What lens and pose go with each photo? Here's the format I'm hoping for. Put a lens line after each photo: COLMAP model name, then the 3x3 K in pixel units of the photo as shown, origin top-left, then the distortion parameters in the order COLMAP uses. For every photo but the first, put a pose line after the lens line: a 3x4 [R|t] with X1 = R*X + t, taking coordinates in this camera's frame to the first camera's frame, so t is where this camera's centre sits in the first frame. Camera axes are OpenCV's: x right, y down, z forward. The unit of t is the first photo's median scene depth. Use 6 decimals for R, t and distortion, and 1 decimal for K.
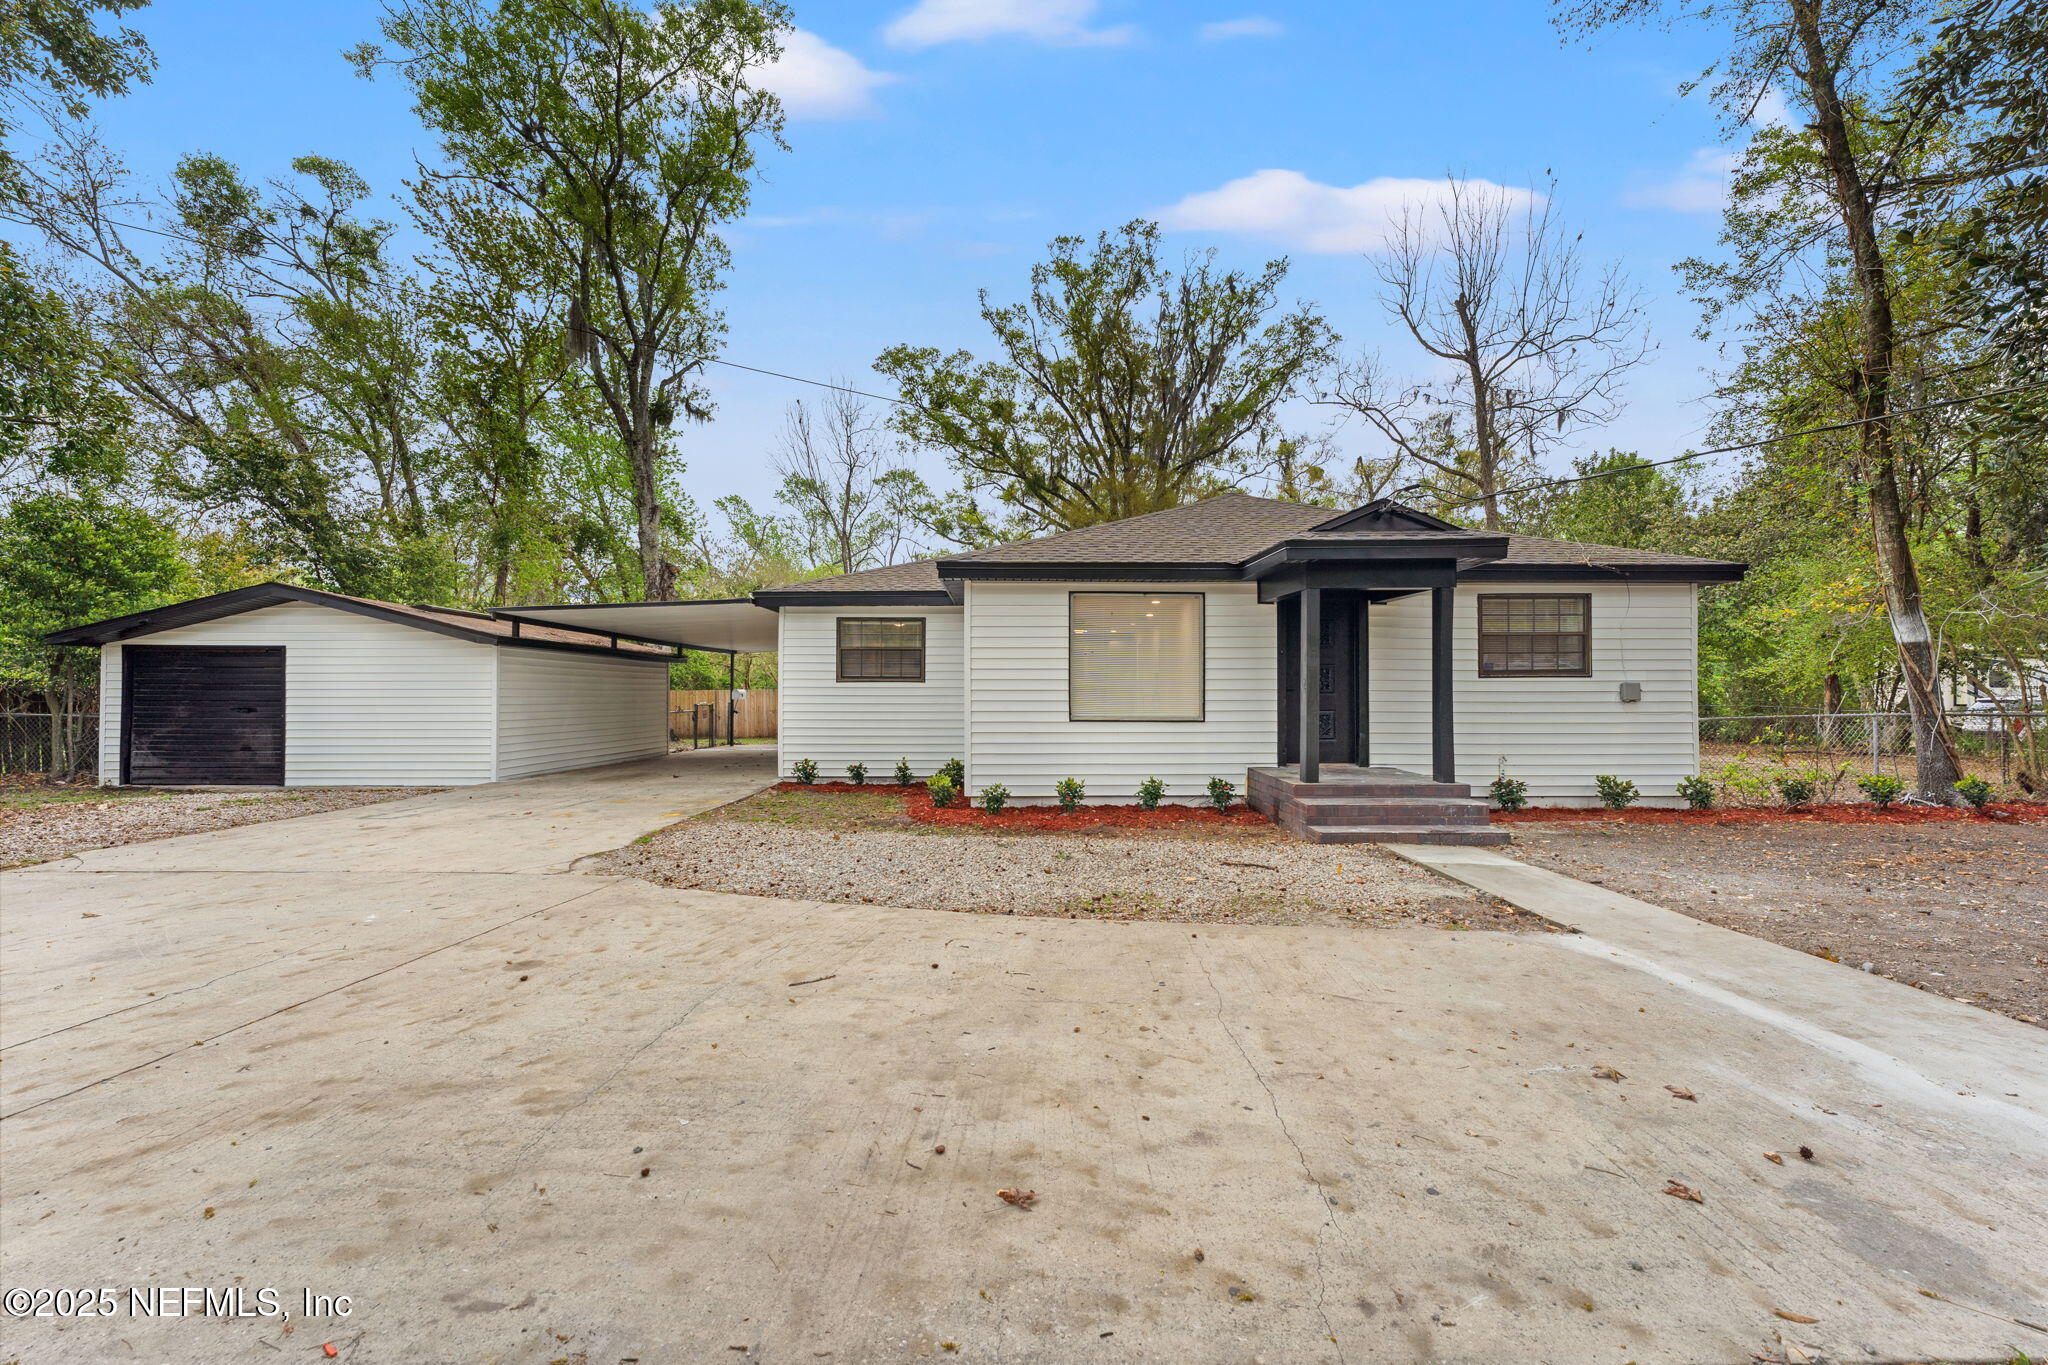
lens RADIAL K [[816.8, 0, 1024.0], [0, 816.8, 682.5], [0, 0, 1]] dist [0.001462, 0.000179]
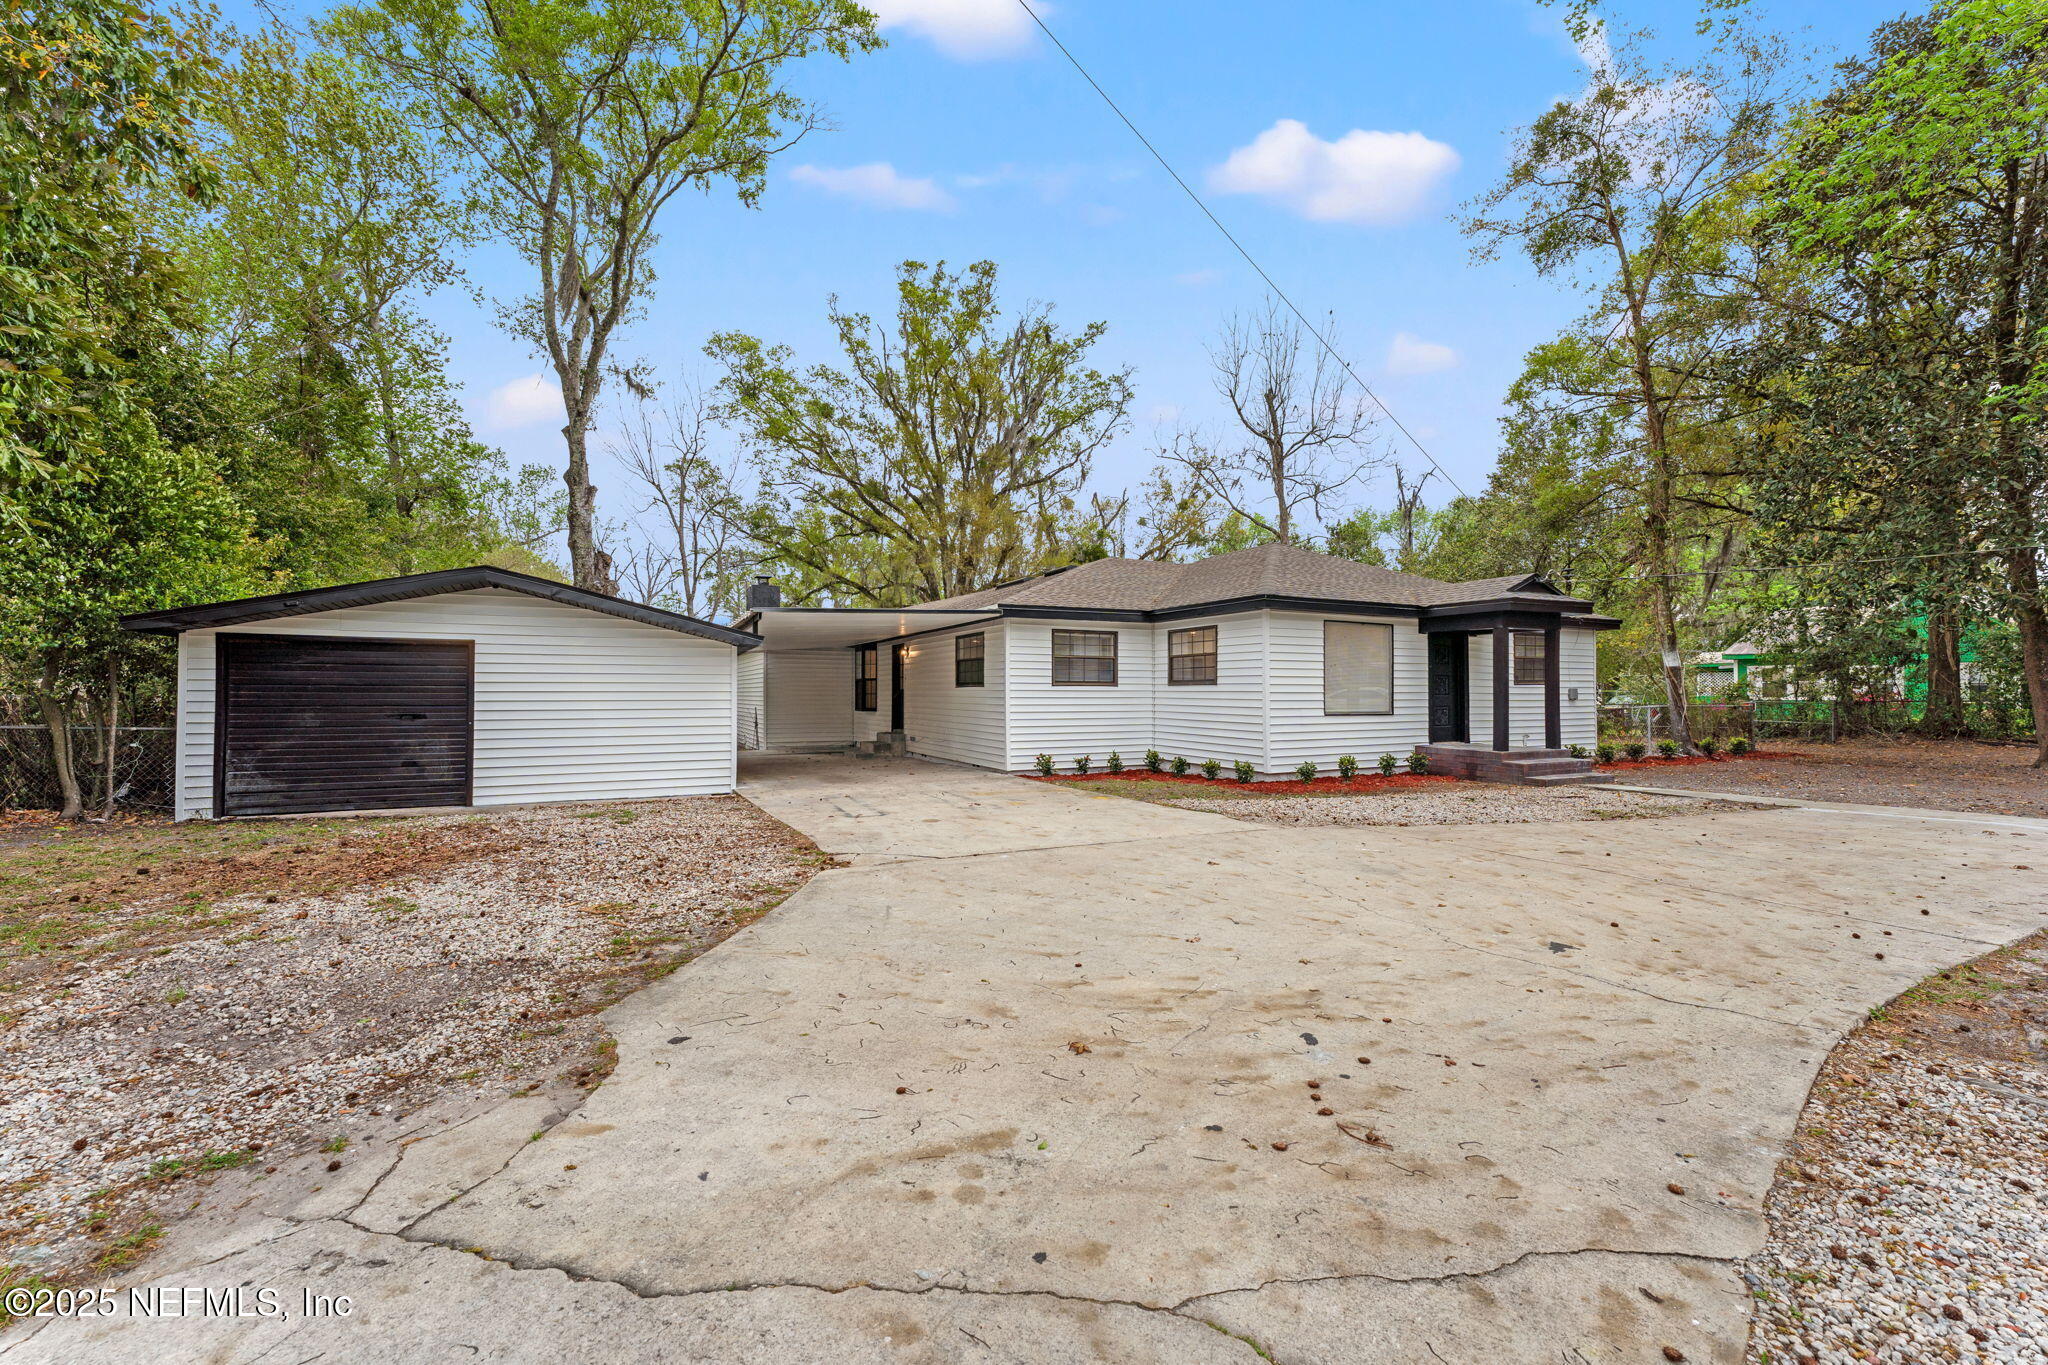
lens RADIAL K [[816.8, 0, 1024.0], [0, 816.8, 682.5], [0, 0, 1]] dist [0.001462, 0.000179]
pose [[0.903301, 0.004972, 0.428978, -0.599690], [-0.003485, 0.999985, -0.004251, -0.000099], [-0.428993, 0.002345, 0.903305, -0.011335]]
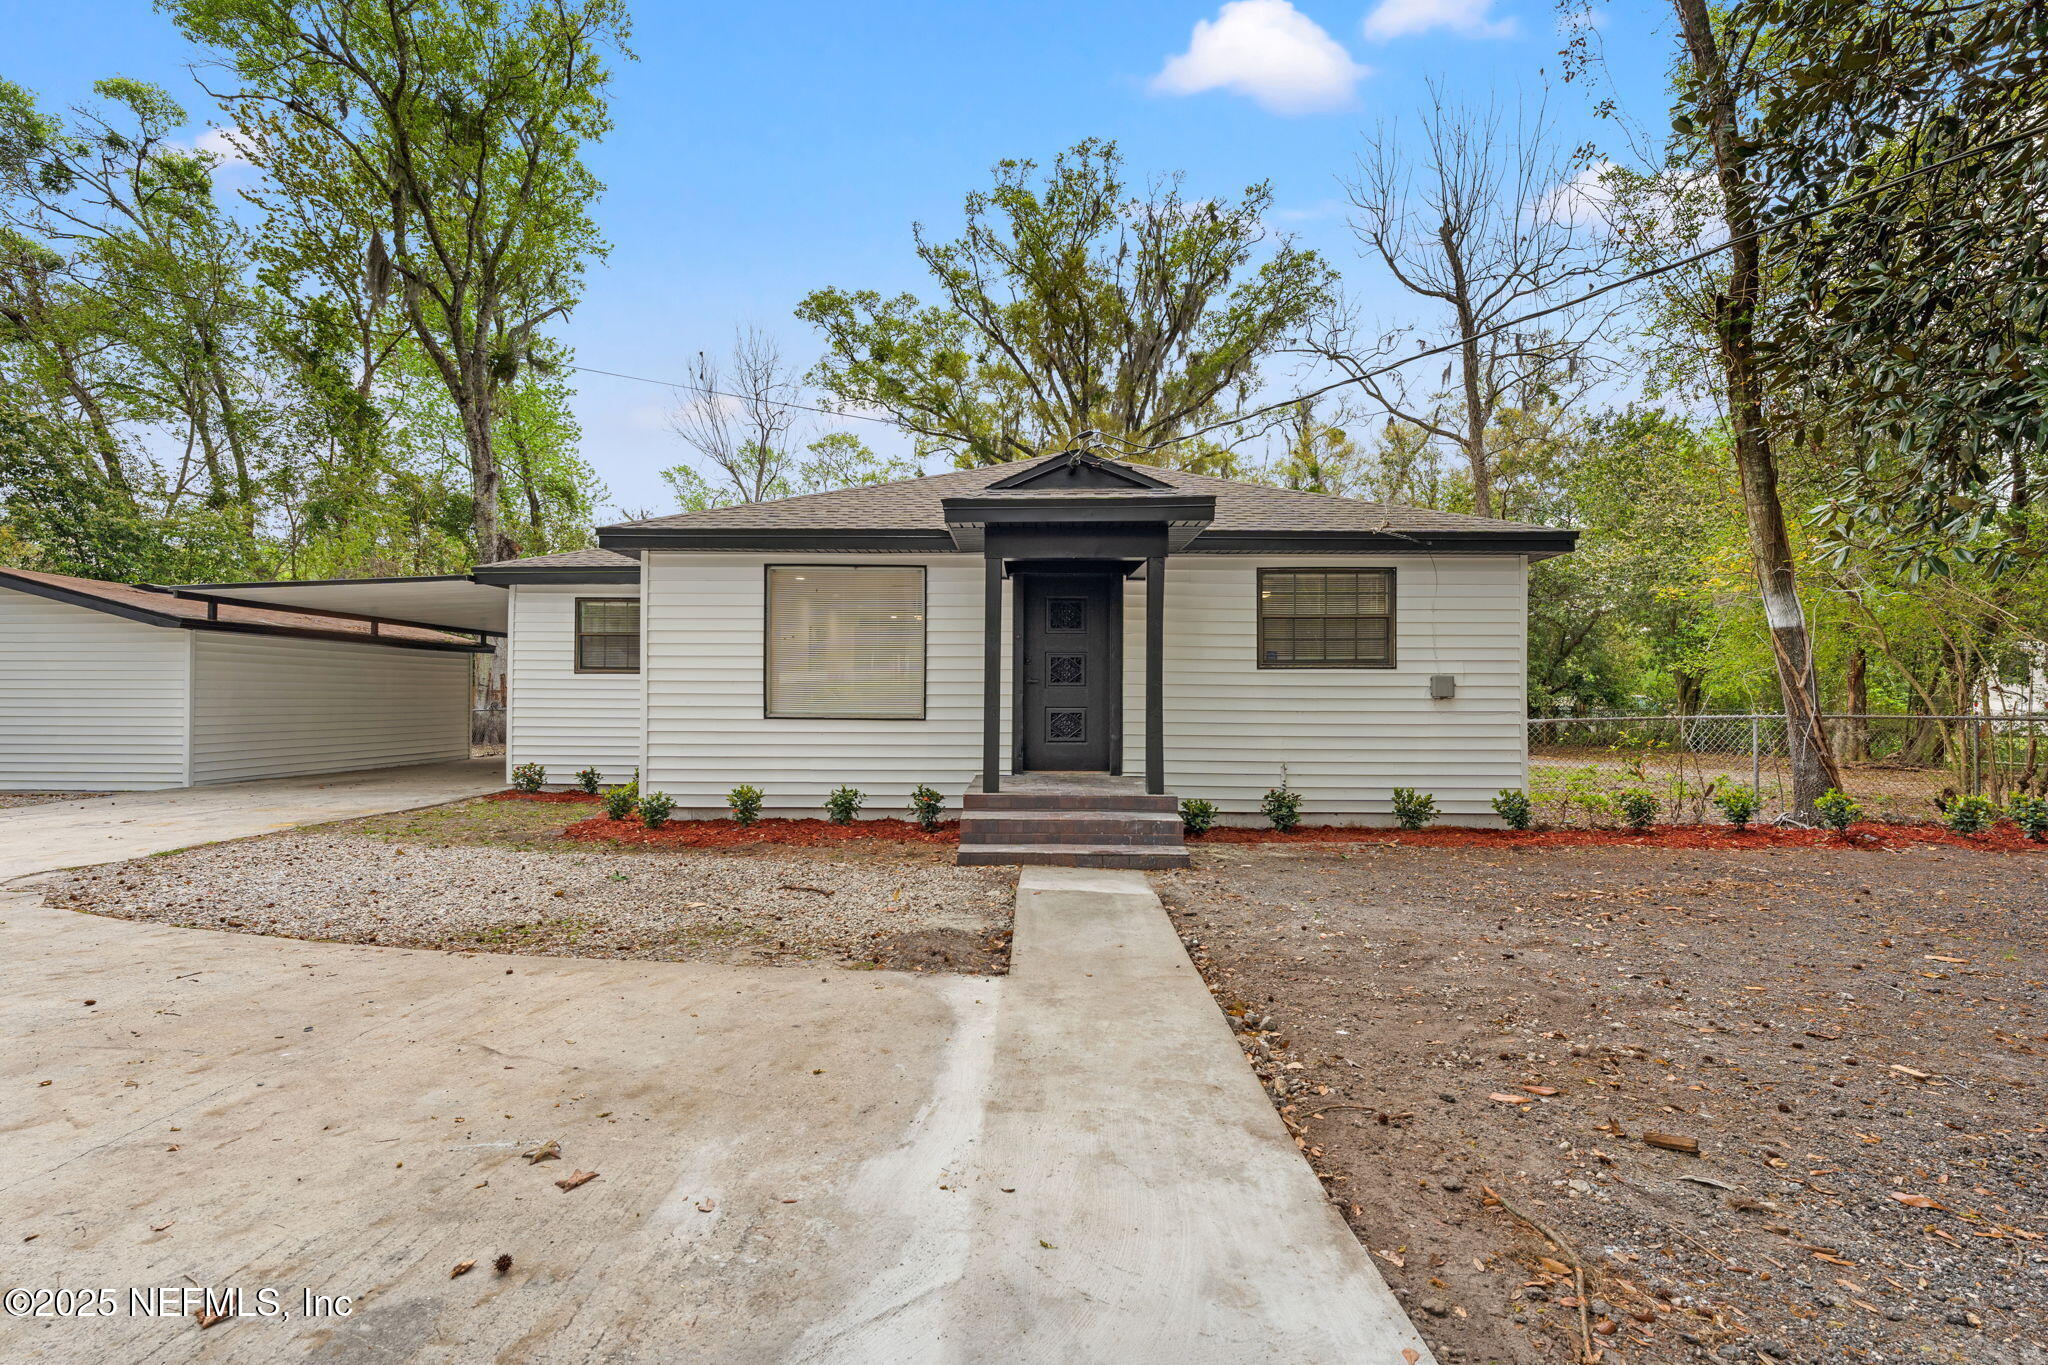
lens RADIAL K [[946.0, 0, 1024.0], [0, 946.0, 682.5], [0, 0, 1]] dist [-0.000484, -0.000568]
pose [[0.999480, 0.004757, -0.031891, 0.215883], [-0.004772, 0.999989, -0.000389, 0.005718], [0.031889, 0.000541, 0.999491, 0.021562]]
